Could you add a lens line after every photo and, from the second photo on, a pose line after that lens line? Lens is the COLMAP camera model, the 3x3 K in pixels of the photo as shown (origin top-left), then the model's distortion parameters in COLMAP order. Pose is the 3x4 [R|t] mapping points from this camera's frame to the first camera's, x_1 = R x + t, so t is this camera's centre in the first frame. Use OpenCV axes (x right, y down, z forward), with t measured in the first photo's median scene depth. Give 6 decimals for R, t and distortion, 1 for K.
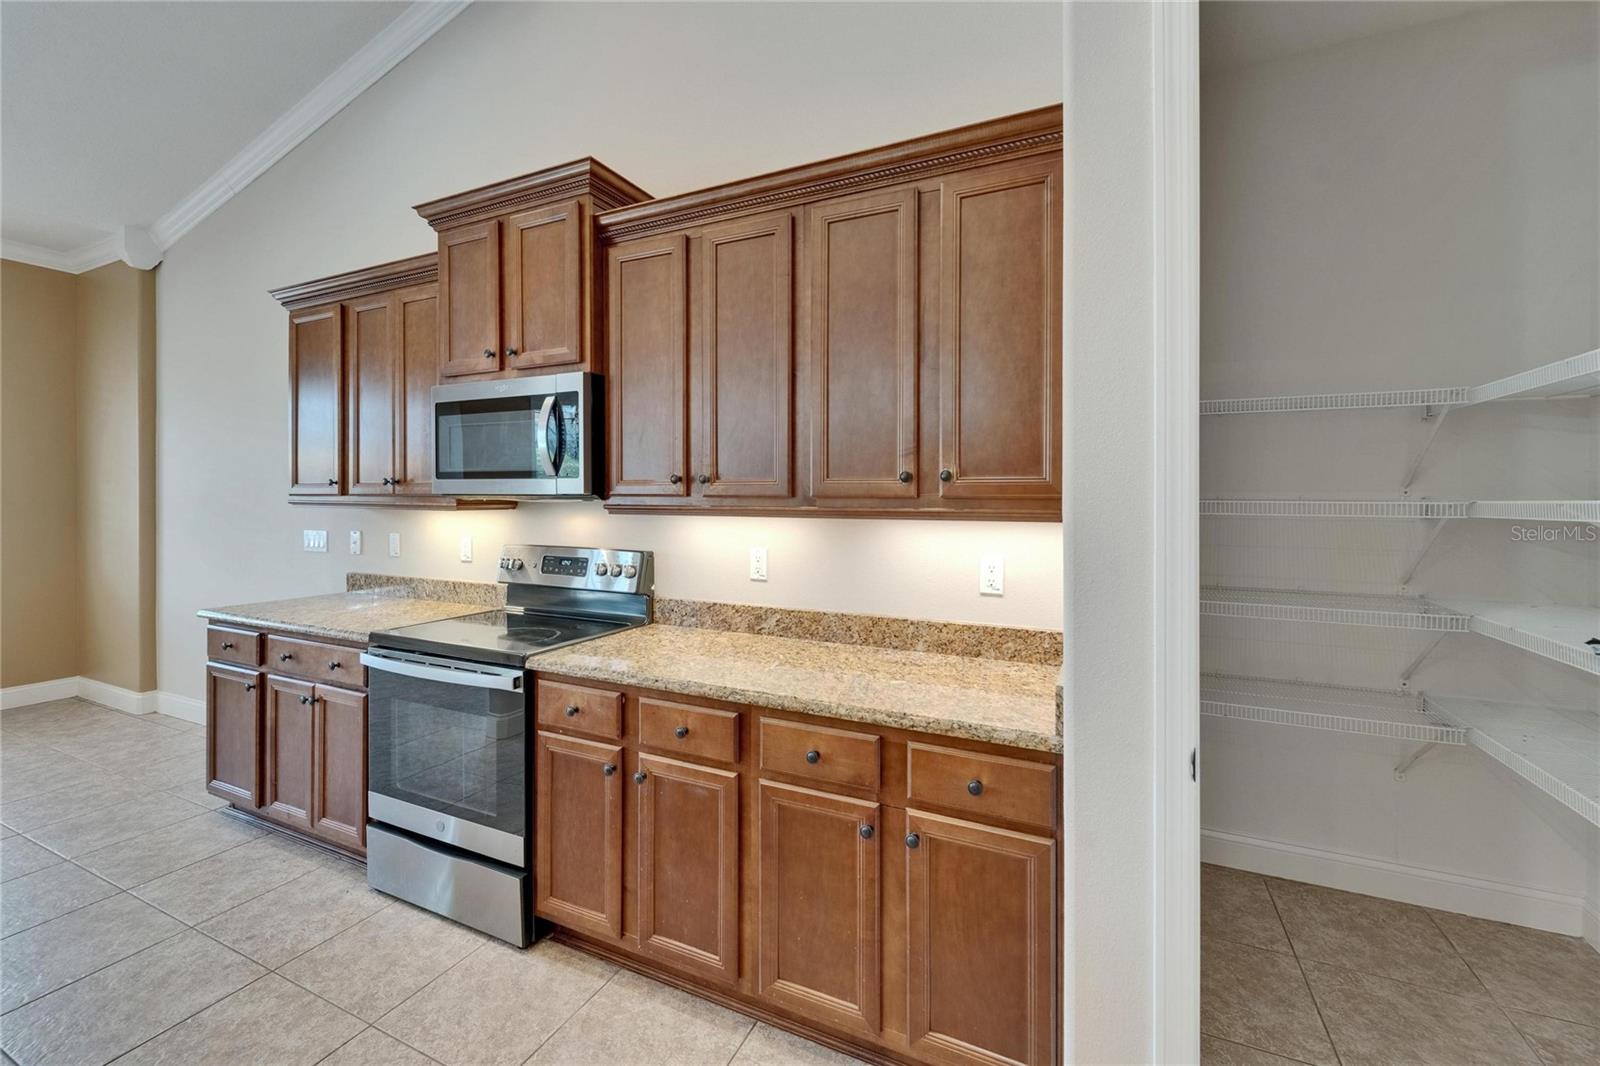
lens RADIAL K [[656.2, 0, 798.9], [0, 656.2, 499.3], [0, 0, 1]] dist [-0.001420, -0.000766]
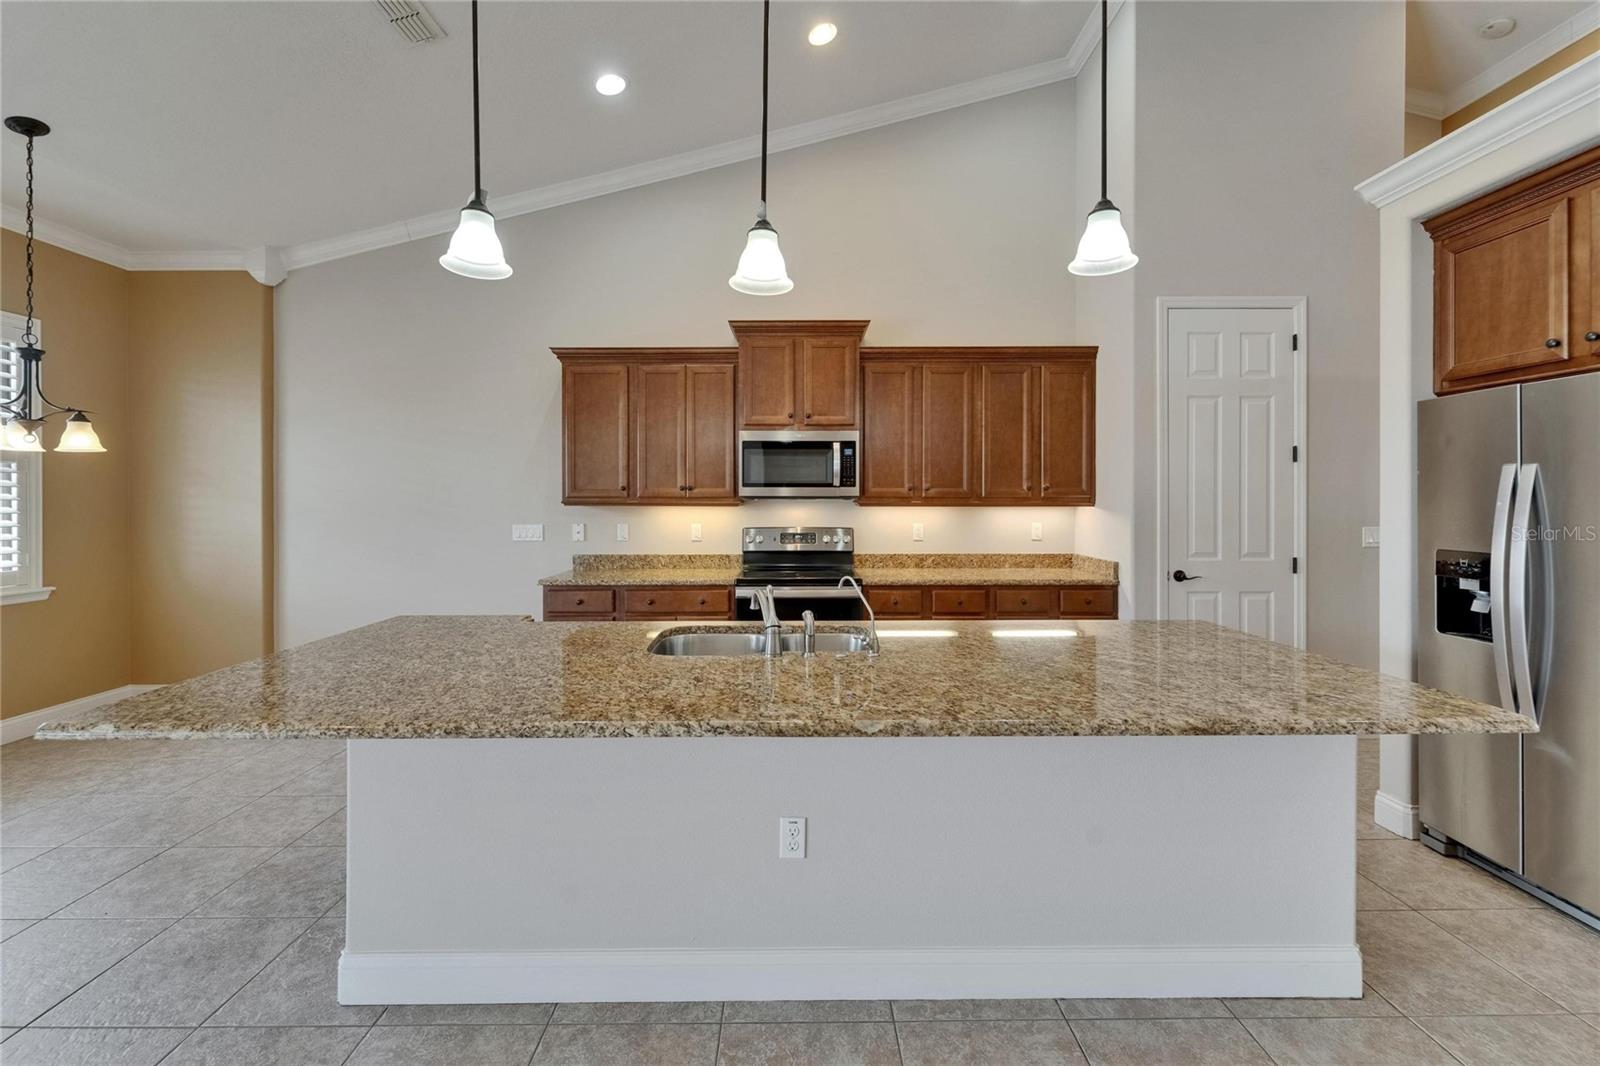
lens RADIAL K [[656.2, 0, 798.9], [0, 656.2, 499.3], [0, 0, 1]] dist [-0.001420, -0.000766]
pose [[0.902936, -0.007008, 0.429717, -1.280136], [0.005506, 0.999974, 0.004738, -0.008704], [-0.429739, -0.001912, 0.902951, -0.618983]]
